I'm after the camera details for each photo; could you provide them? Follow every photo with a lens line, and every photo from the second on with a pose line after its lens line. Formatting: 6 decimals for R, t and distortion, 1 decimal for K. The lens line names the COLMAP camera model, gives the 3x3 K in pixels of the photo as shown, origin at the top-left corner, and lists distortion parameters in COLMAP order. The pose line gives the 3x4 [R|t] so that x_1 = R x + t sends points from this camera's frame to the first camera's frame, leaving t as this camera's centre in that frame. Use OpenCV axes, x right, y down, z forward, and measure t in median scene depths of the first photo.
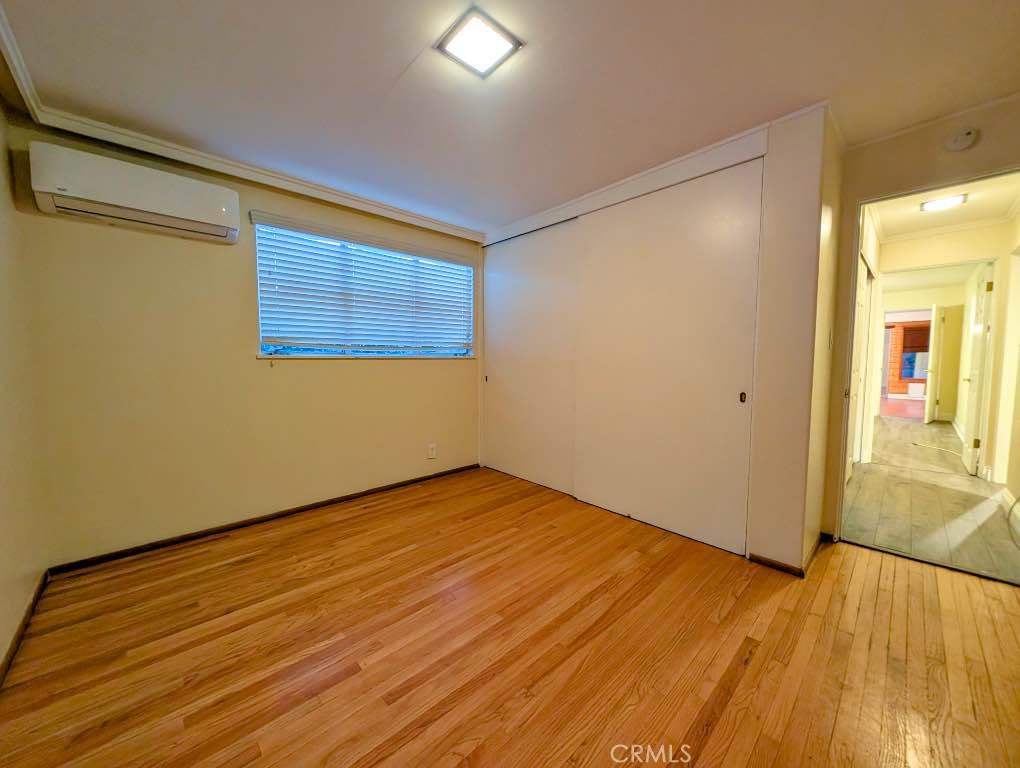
lens RADIAL K [[381.4, 0, 509.3], [0, 381.4, 391.3], [0, 0, 1]] dist [0.007200, -0.003504]
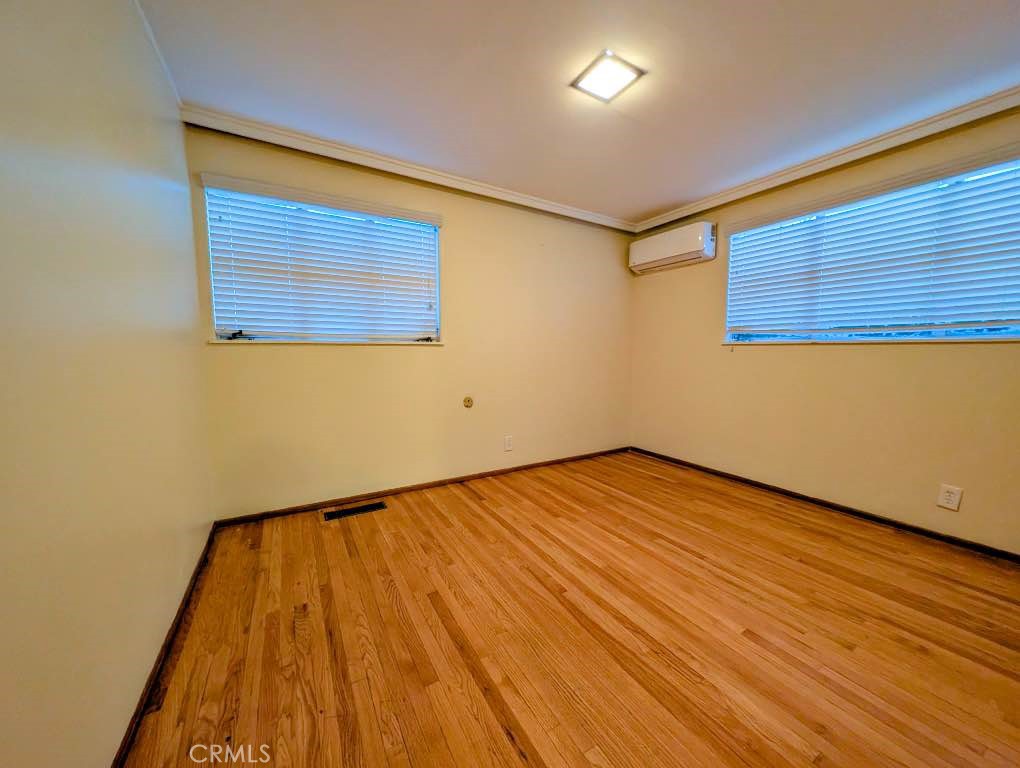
lens RADIAL K [[381.4, 0, 517.8], [0, 381.4, 397.8], [0, 0, 1]] dist [0.007200, -0.003504]
pose [[-0.222491, 0.120700, -0.967434, 0.851296], [-0.085584, 0.986058, 0.142706, -0.041917], [0.971171, 0.114548, -0.209059, 0.734641]]
